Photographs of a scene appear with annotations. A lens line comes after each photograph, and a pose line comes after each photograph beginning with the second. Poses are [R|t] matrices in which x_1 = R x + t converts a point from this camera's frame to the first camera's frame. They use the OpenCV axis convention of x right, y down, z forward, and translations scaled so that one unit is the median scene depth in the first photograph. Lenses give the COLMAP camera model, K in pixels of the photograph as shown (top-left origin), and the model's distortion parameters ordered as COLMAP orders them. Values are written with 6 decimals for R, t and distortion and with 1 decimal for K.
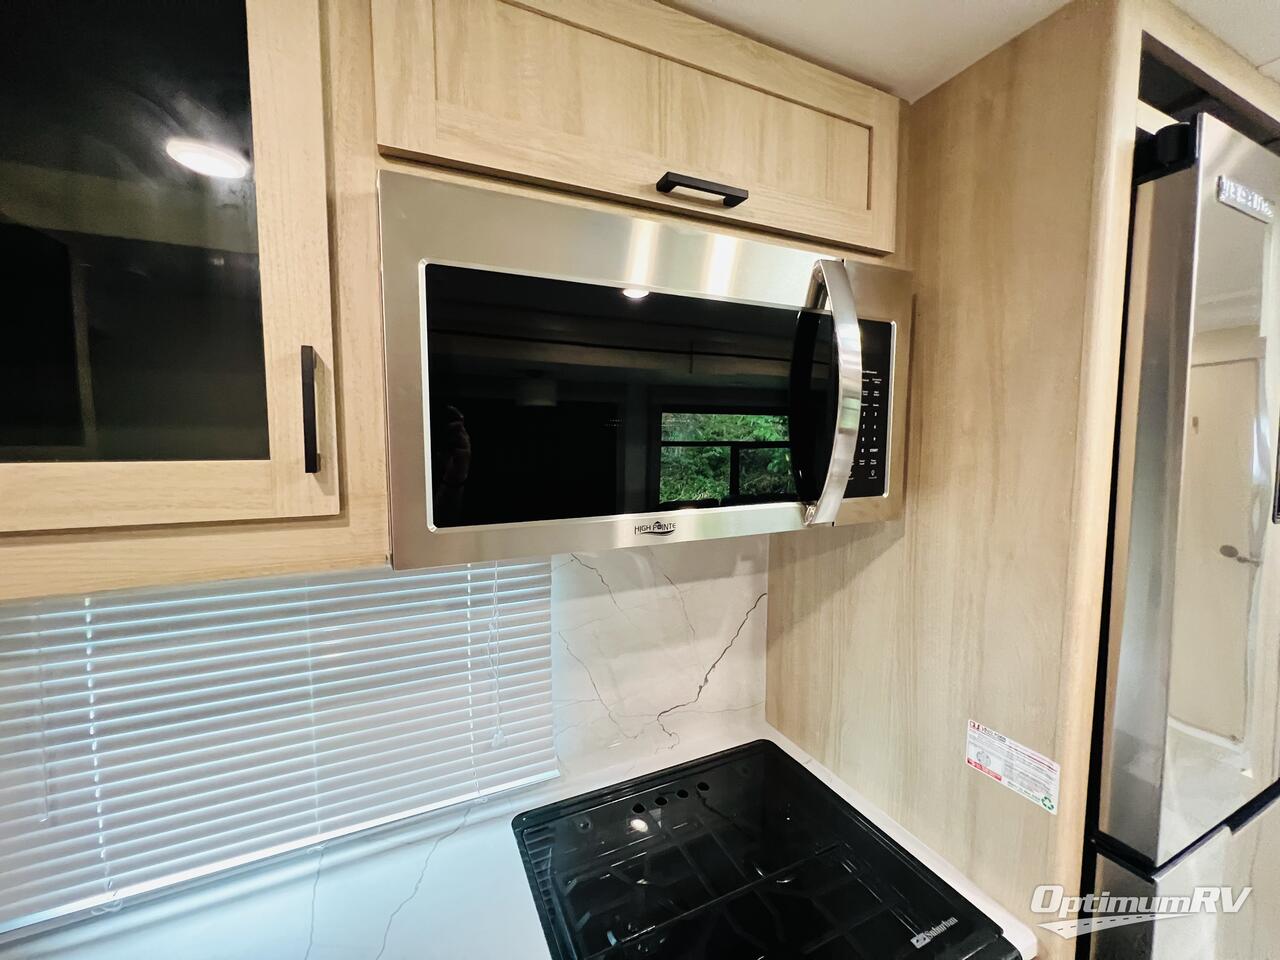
lens RADIAL K [[510.3, 0, 635.8], [0, 510.3, 473.3], [0, 0, 1]] dist [-0.014535, 0.001746]
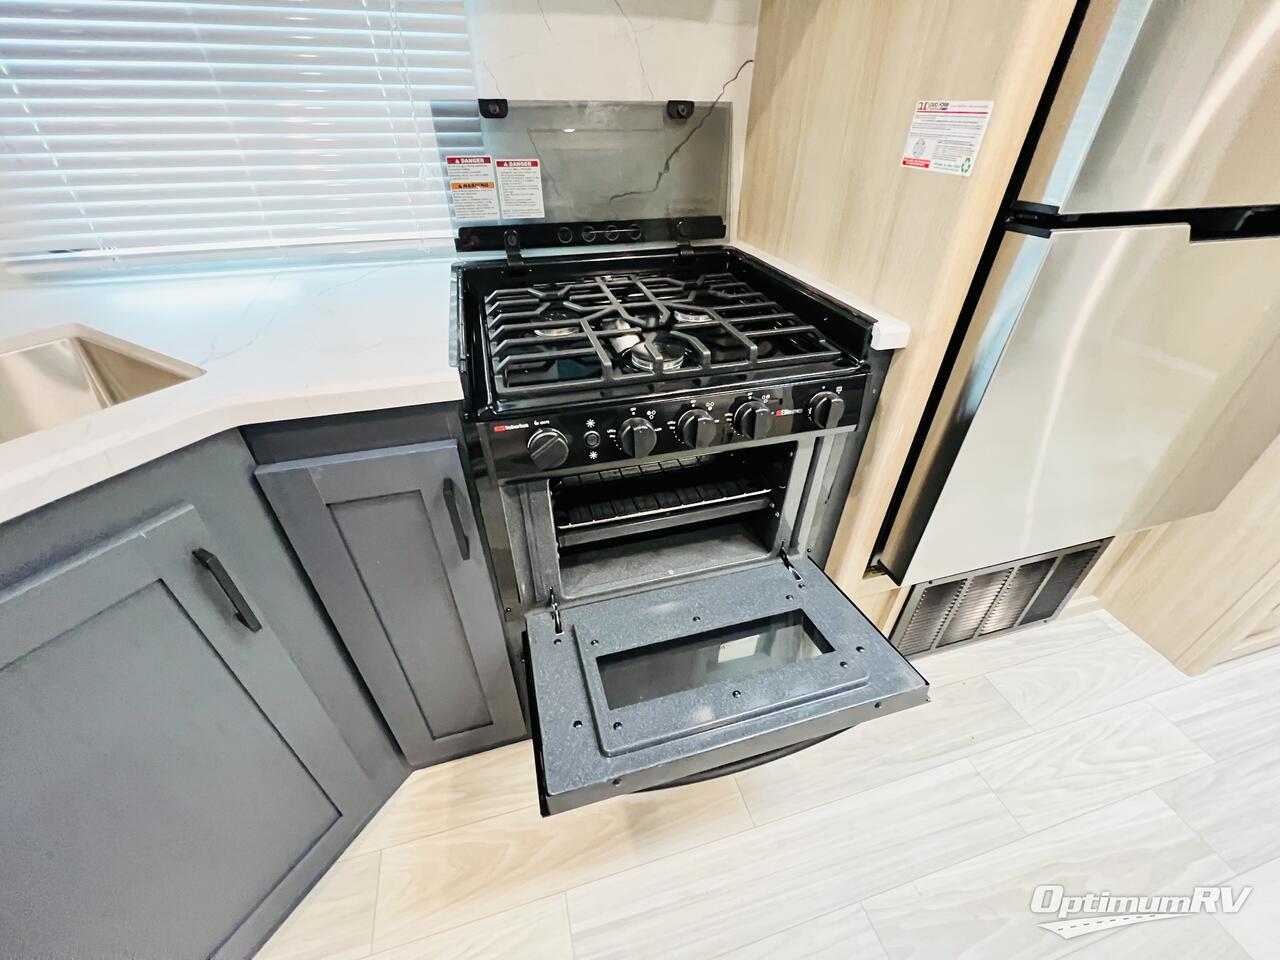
lens RADIAL K [[510.3, 0, 639.0], [0, 510.3, 481.9], [0, 0, 1]] dist [-0.014535, 0.001746]
pose [[0.987052, 0.096926, -0.127806, 0.392010], [-0.014469, 0.847337, 0.530859, 0.609615], [0.159749, -0.522136, 0.837768, -0.092120]]
